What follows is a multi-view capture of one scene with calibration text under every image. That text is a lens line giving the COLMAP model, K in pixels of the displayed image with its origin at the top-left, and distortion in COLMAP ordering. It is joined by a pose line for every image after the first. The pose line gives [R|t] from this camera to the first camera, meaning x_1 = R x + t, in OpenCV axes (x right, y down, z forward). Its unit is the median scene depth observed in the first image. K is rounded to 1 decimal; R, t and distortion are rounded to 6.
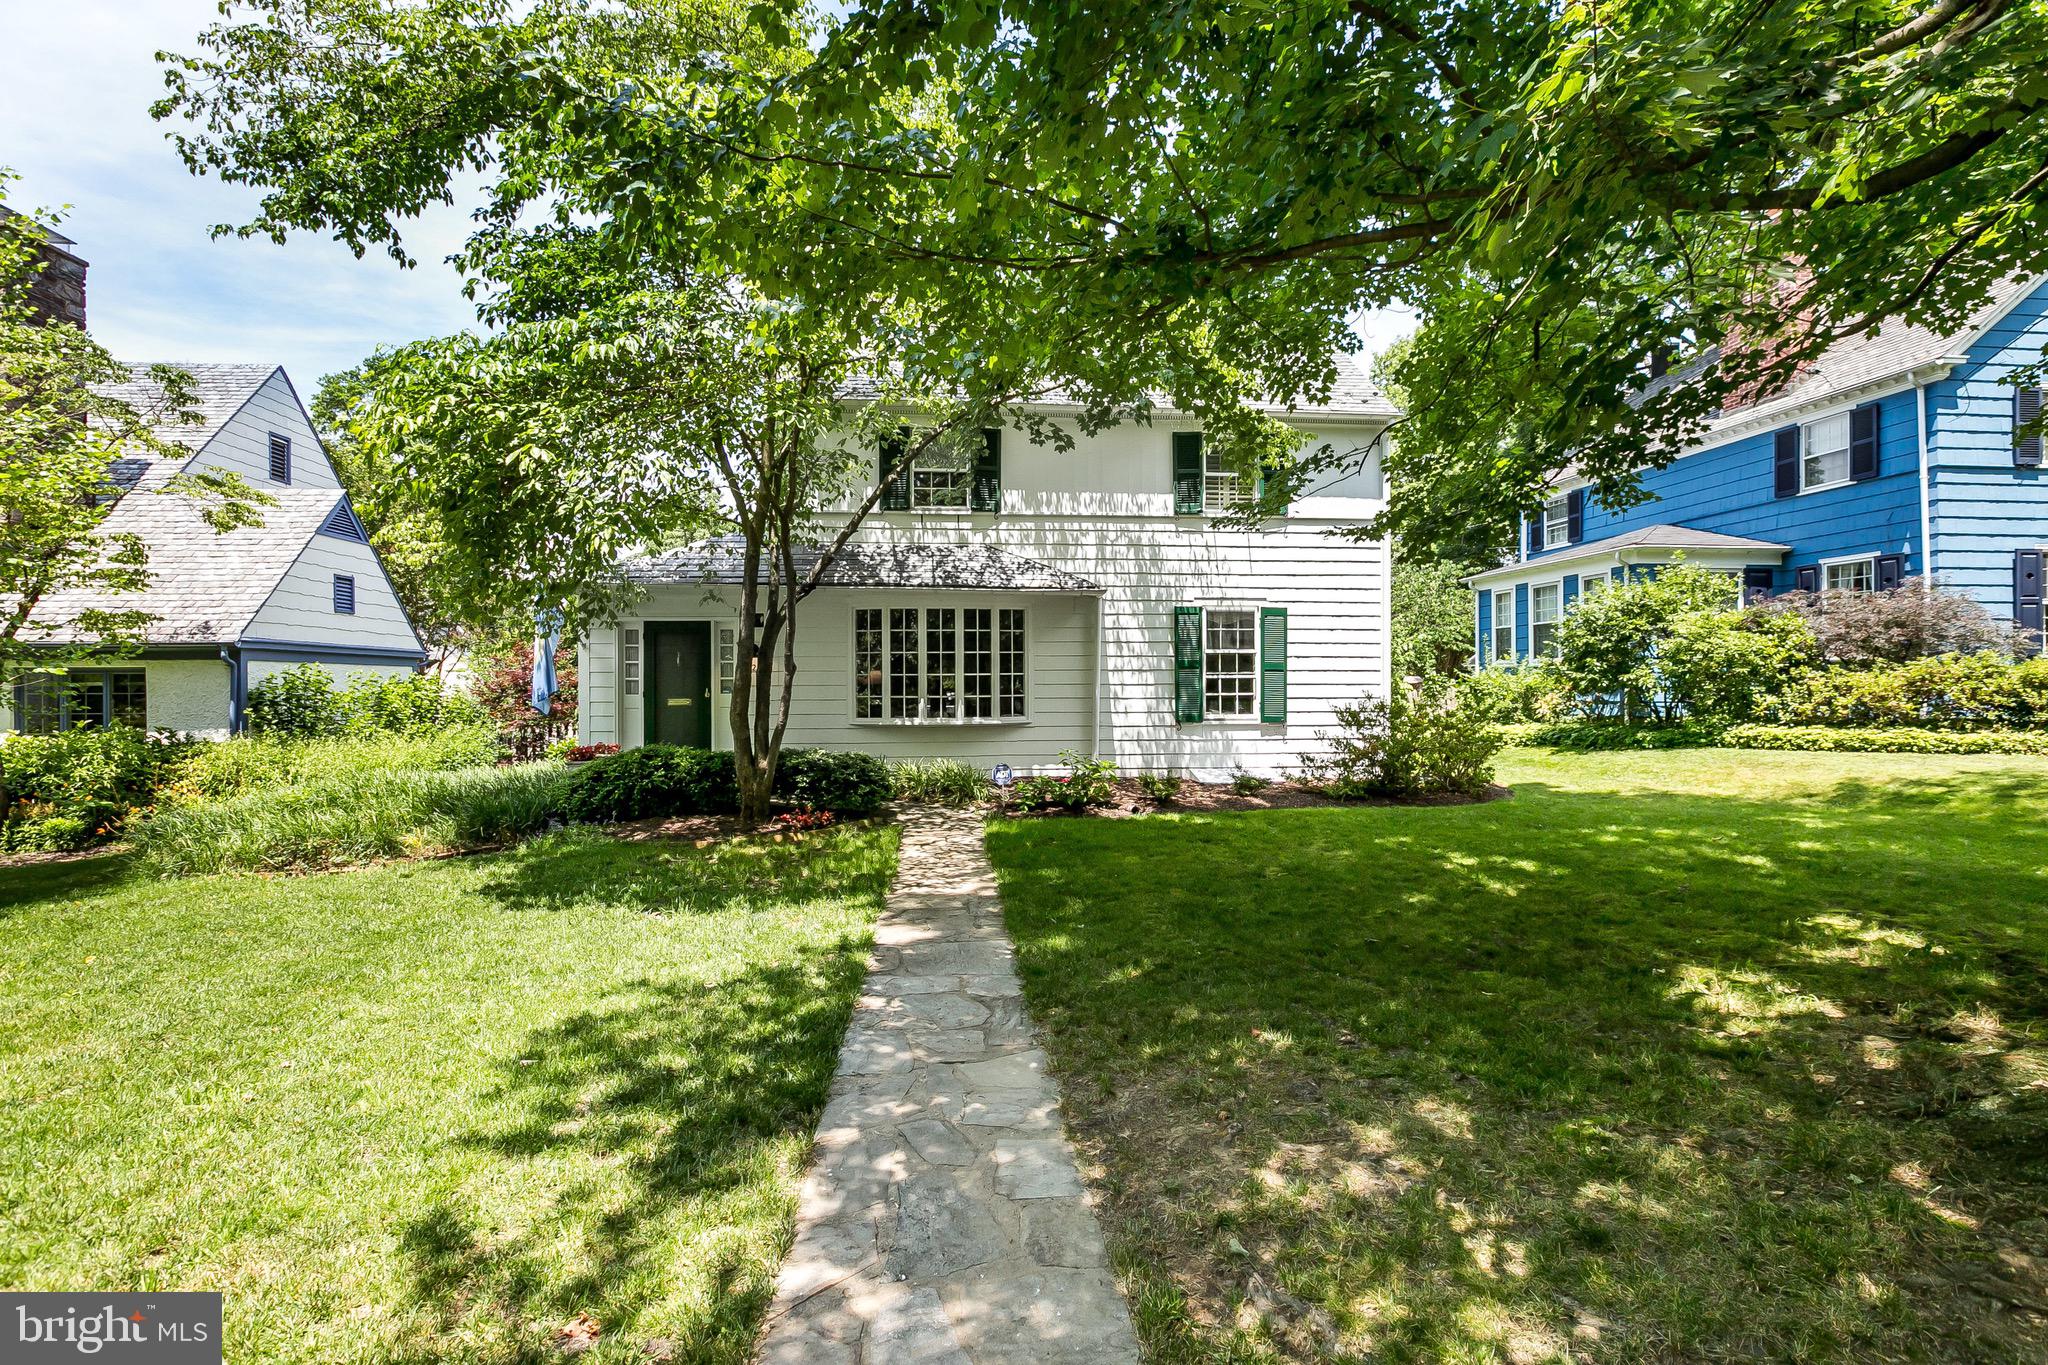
lens RADIAL K [[895.7, 0, 1020.4], [0, 895.7, 668.9], [0, 0, 1]] dist [0.000450, -0.000027]
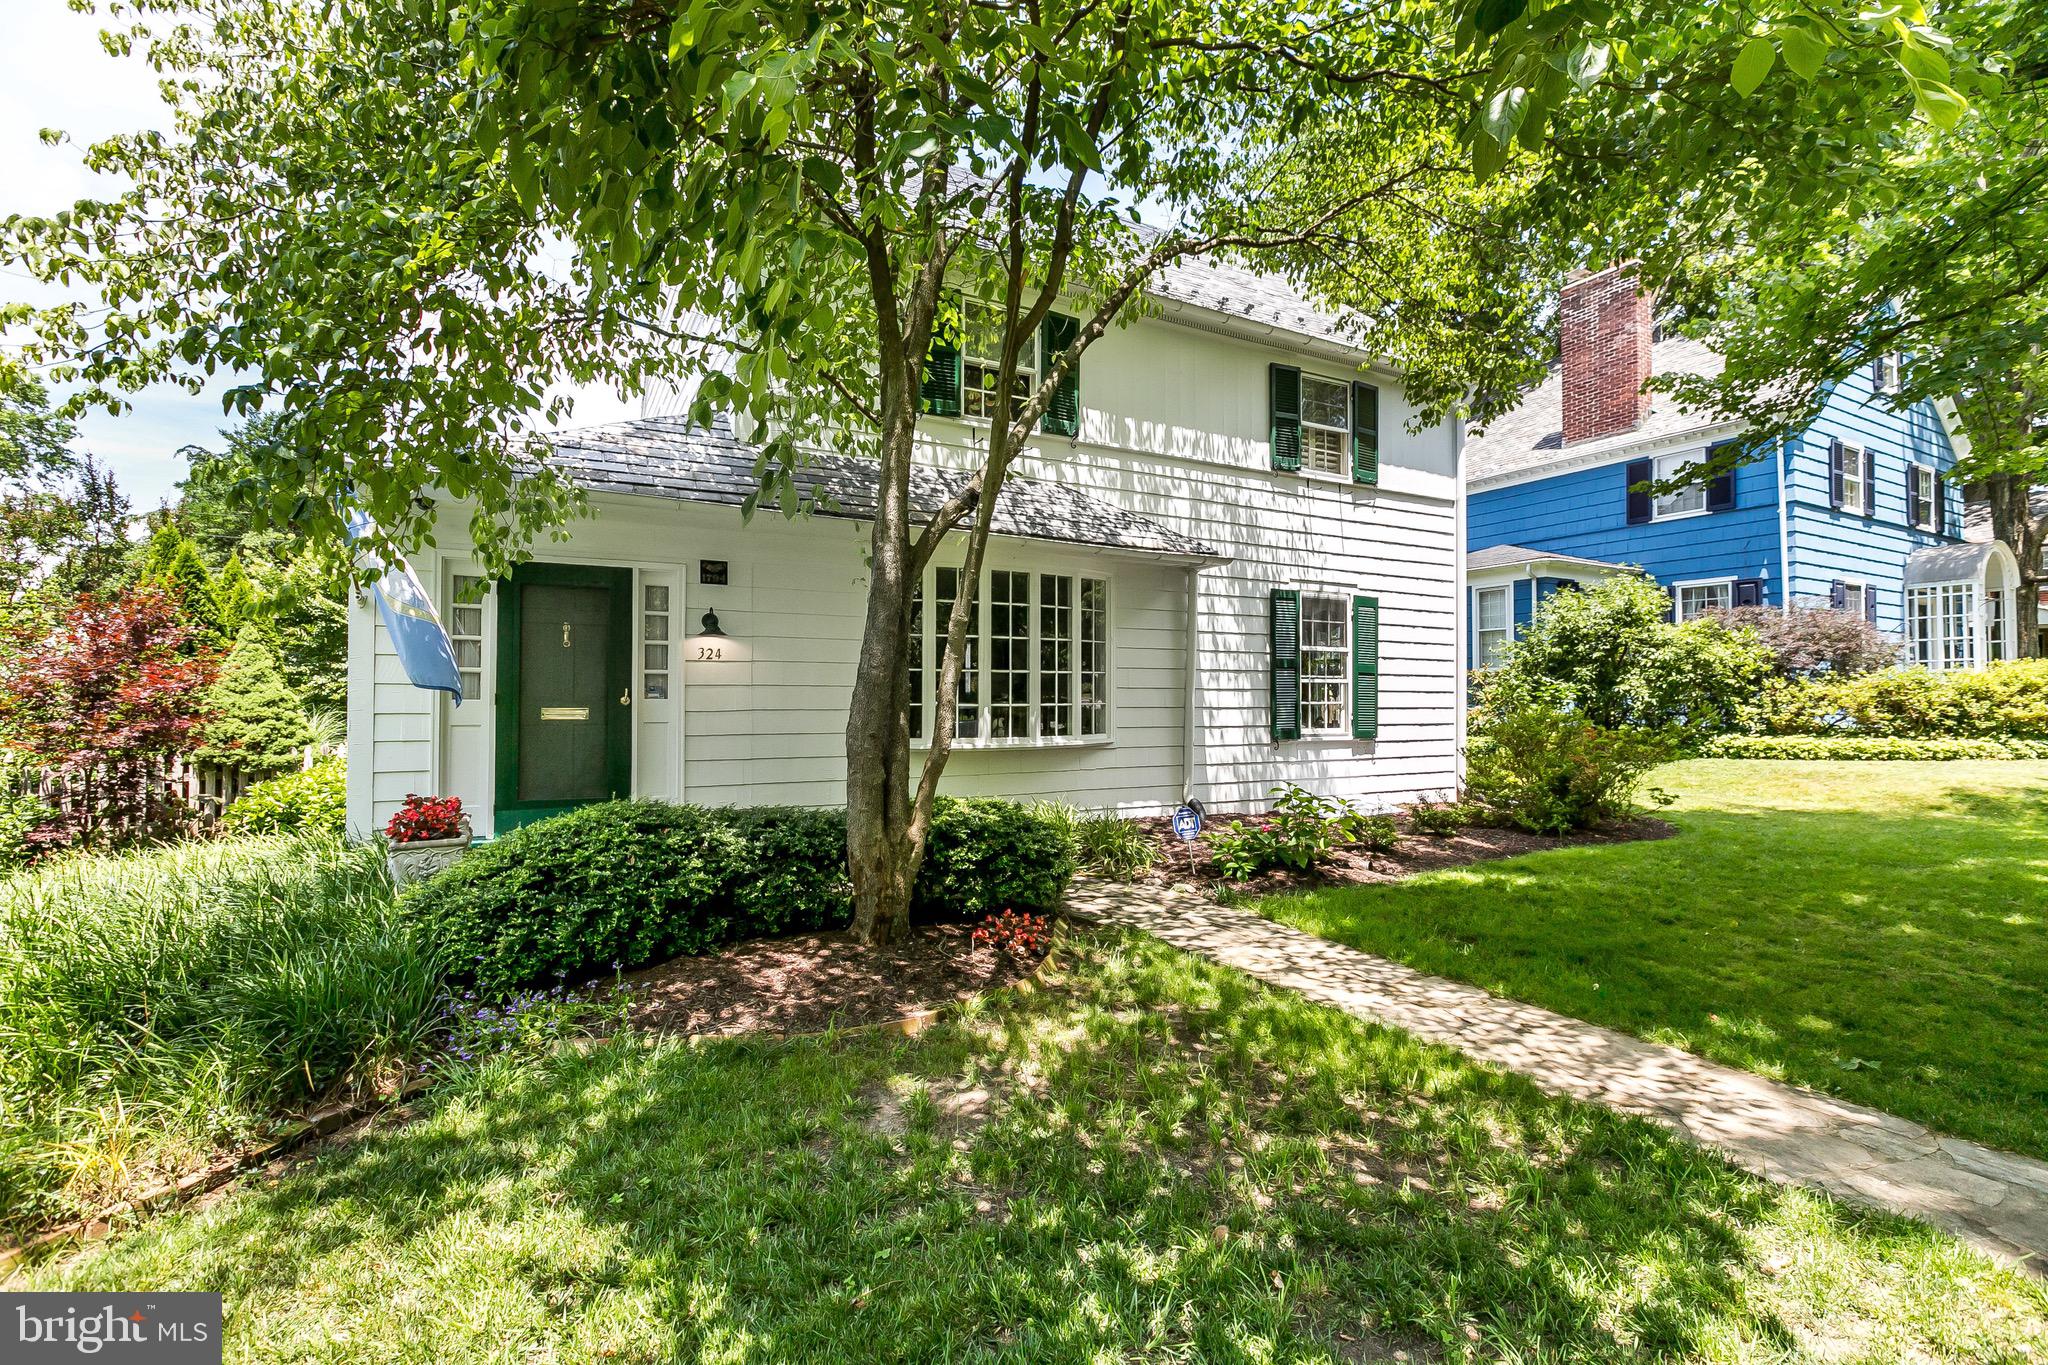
lens RADIAL K [[895.7, 0, 1020.4], [0, 895.7, 668.9], [0, 0, 1]] dist [0.000450, -0.000027]
pose [[0.923522, 0.017603, 0.383142, -0.321040], [-0.012301, 0.999792, -0.016285, 0.014241], [-0.383349, 0.010326, 0.923546, 0.372547]]
